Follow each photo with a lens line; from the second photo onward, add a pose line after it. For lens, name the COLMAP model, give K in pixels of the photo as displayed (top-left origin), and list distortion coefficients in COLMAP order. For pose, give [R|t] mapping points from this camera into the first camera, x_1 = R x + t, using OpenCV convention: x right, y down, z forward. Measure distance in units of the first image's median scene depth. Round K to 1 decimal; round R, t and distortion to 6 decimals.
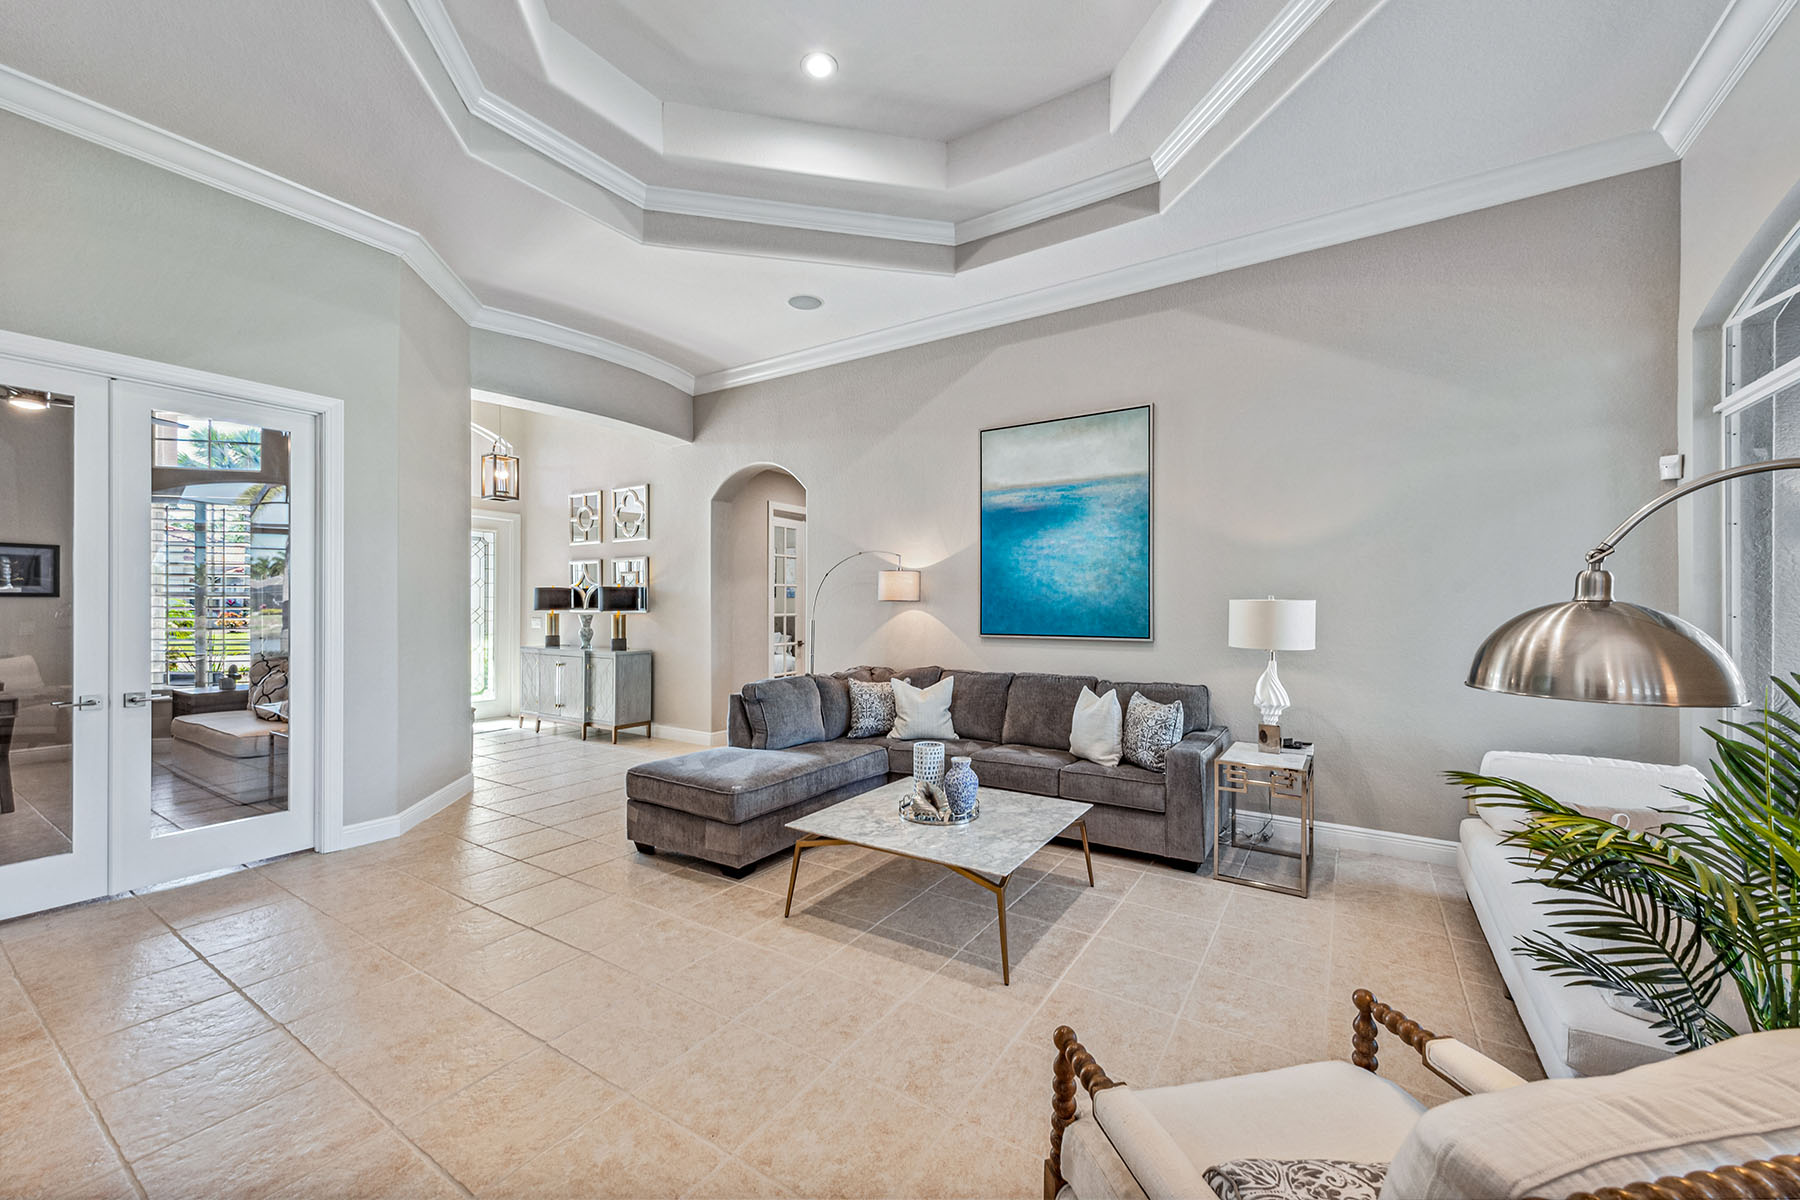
lens RADIAL K [[706.4, 0, 901.1], [0, 706.4, 597.9], [0, 0, 1]] dist [0.007862, -0.000485]
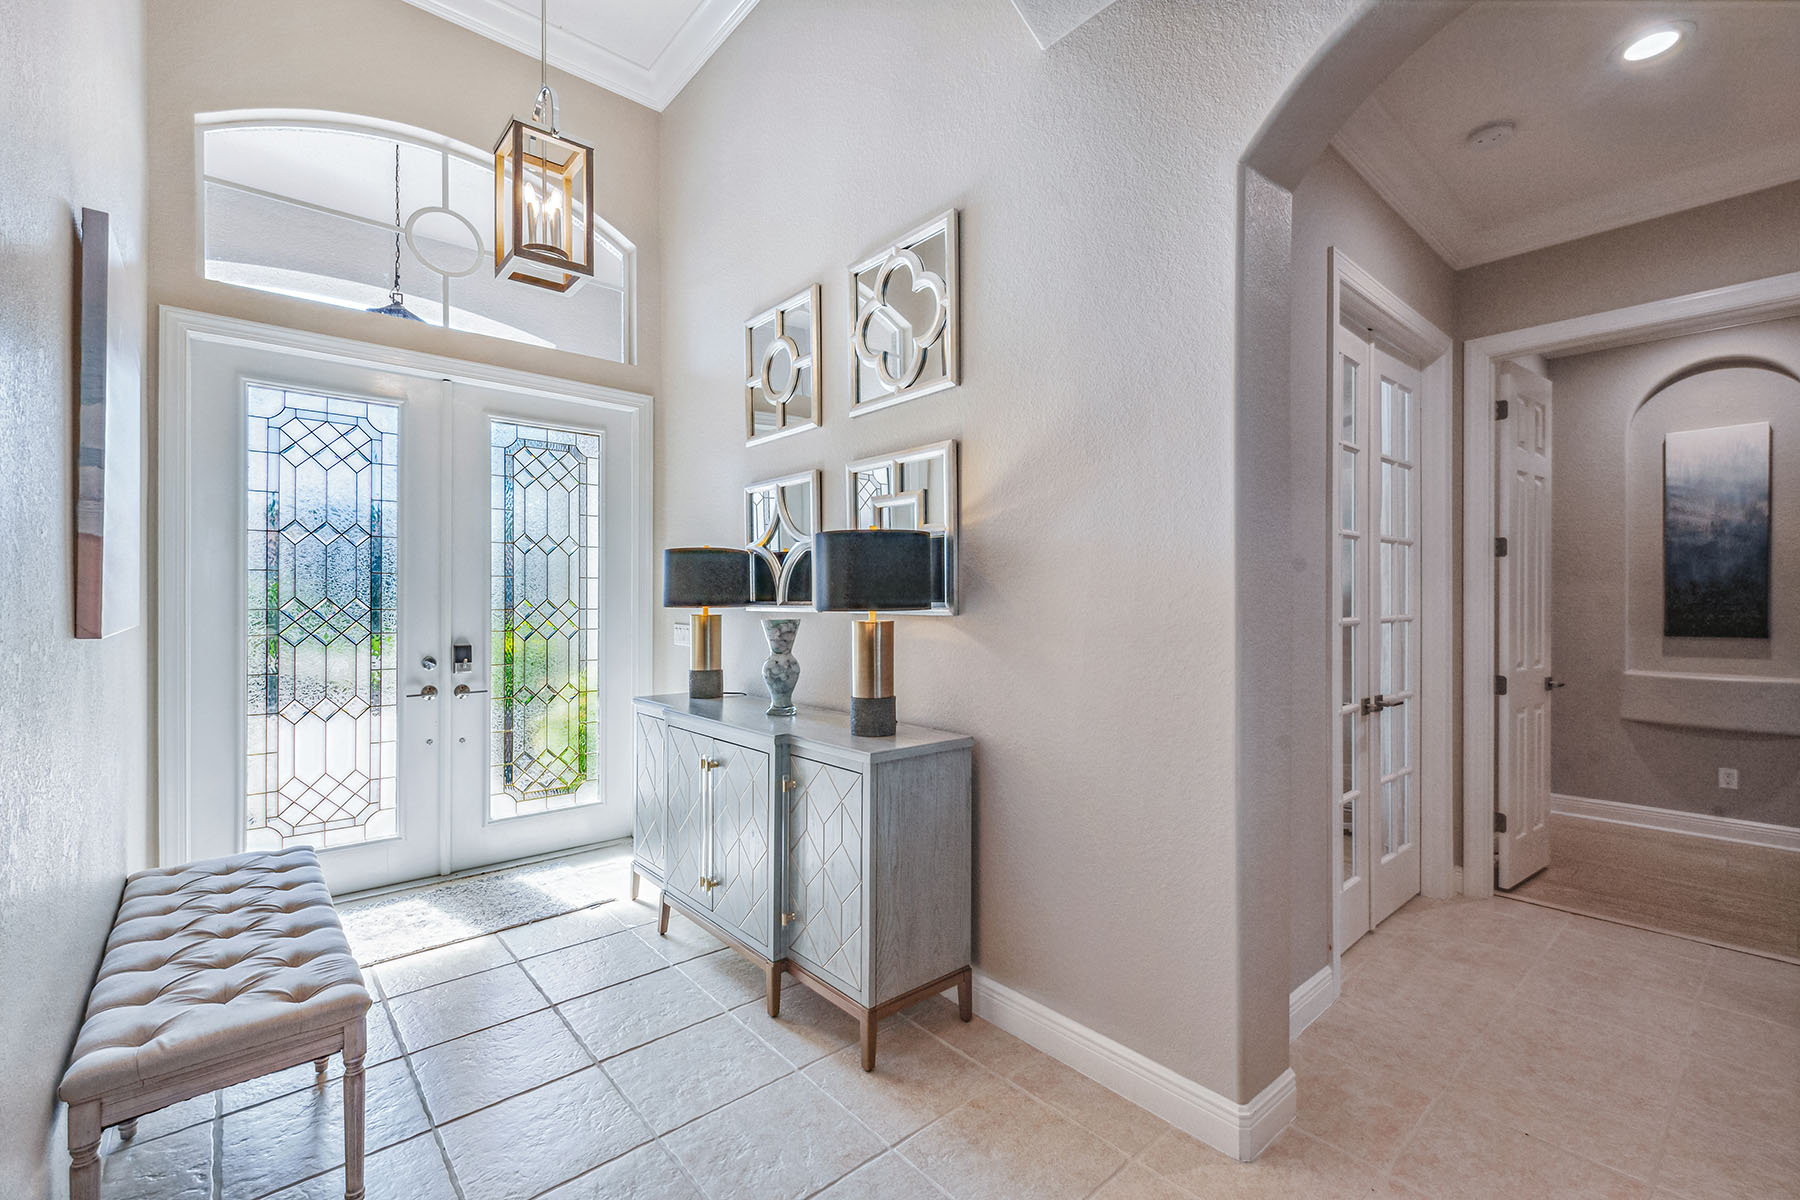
lens RADIAL K [[789.2, 0, 892.6], [0, 789.2, 597.6], [0, 0, 1]] dist [0.014073, -0.000825]
pose [[0.956744, -0.001075, -0.290929, -0.290755], [0.002400, 0.999988, 0.004195, 0.011612], [0.290922, -0.004712, 0.956735, 0.670261]]
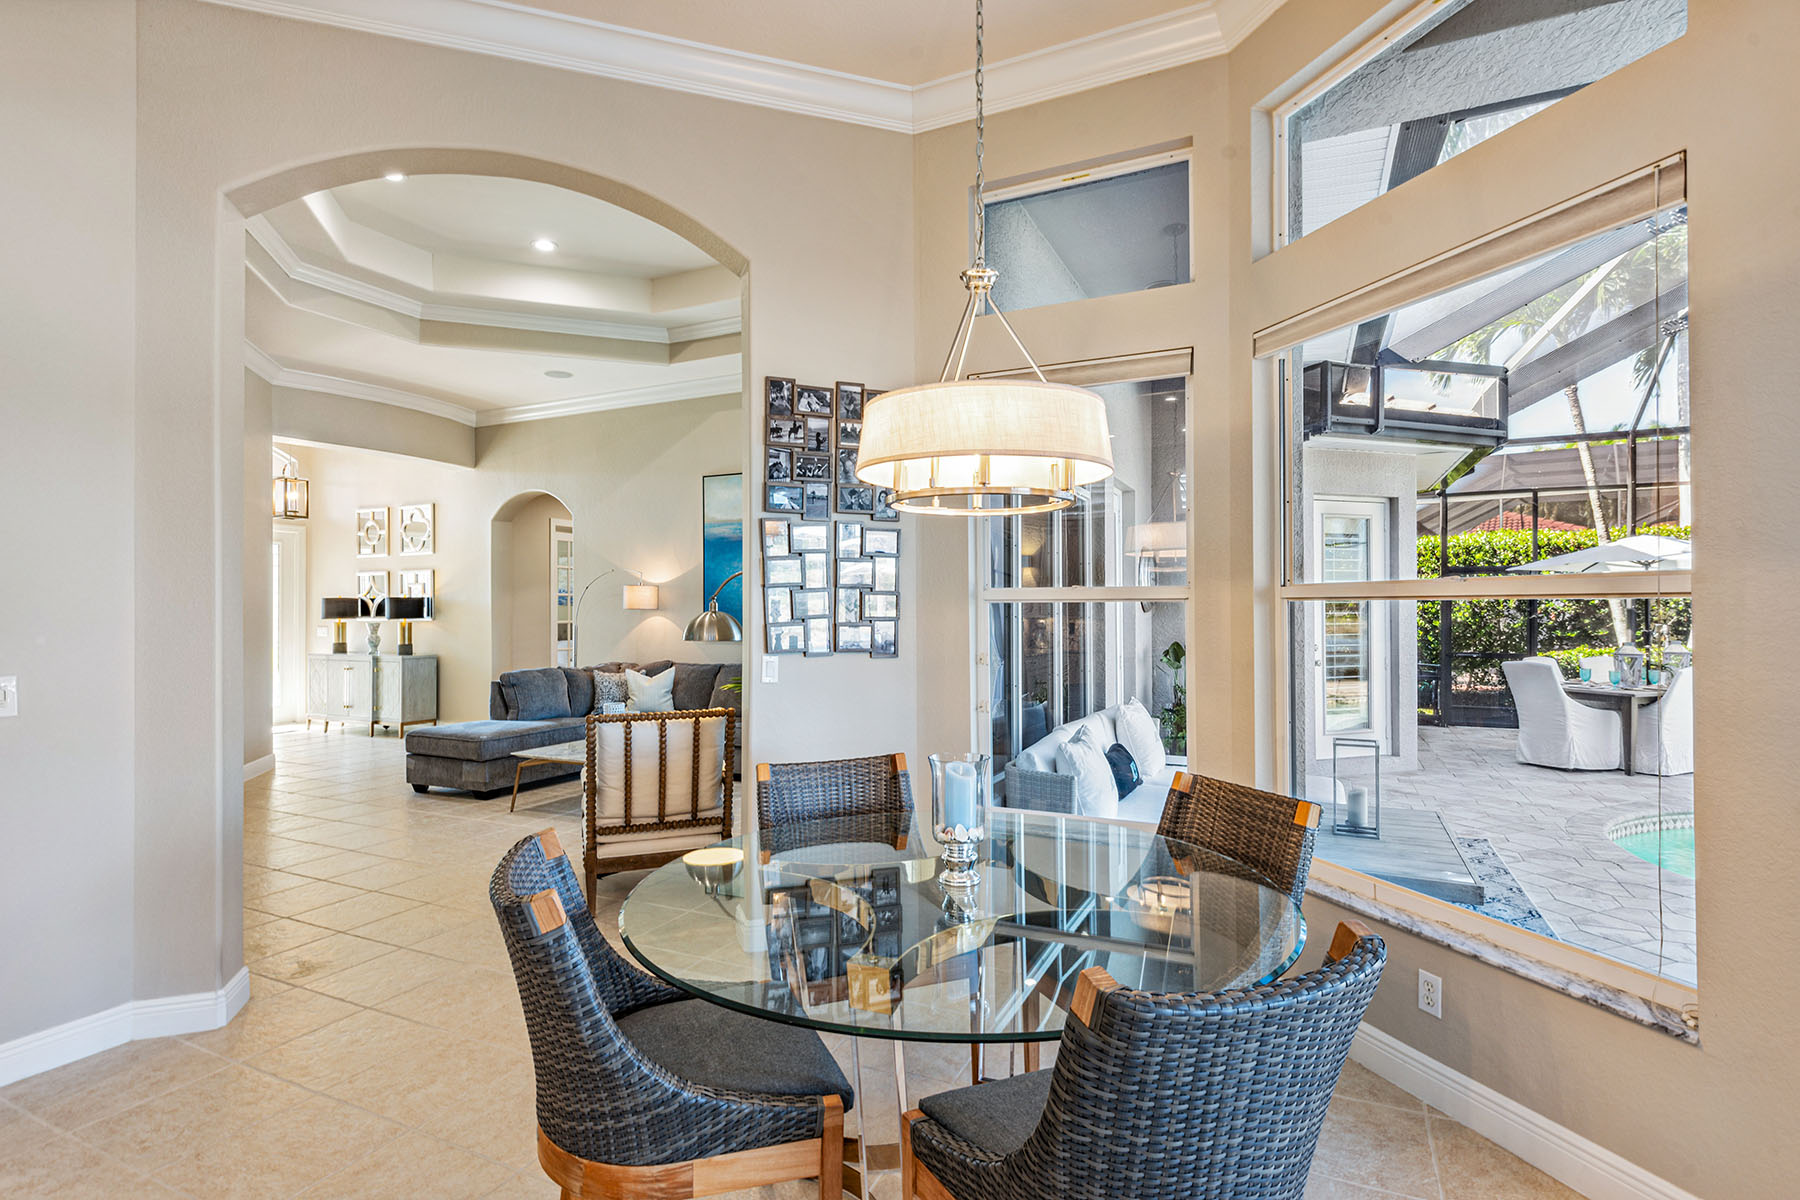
lens RADIAL K [[877.5, 0, 893.1], [0, 877.5, 600.7], [0, 0, 1]] dist [0.013107, -0.002444]
pose [[0.993247, -0.001943, 0.116005, 0.197403], [0.002429, 0.999989, -0.004042, -0.002801], [-0.115996, 0.004296, 0.993240, -0.452619]]
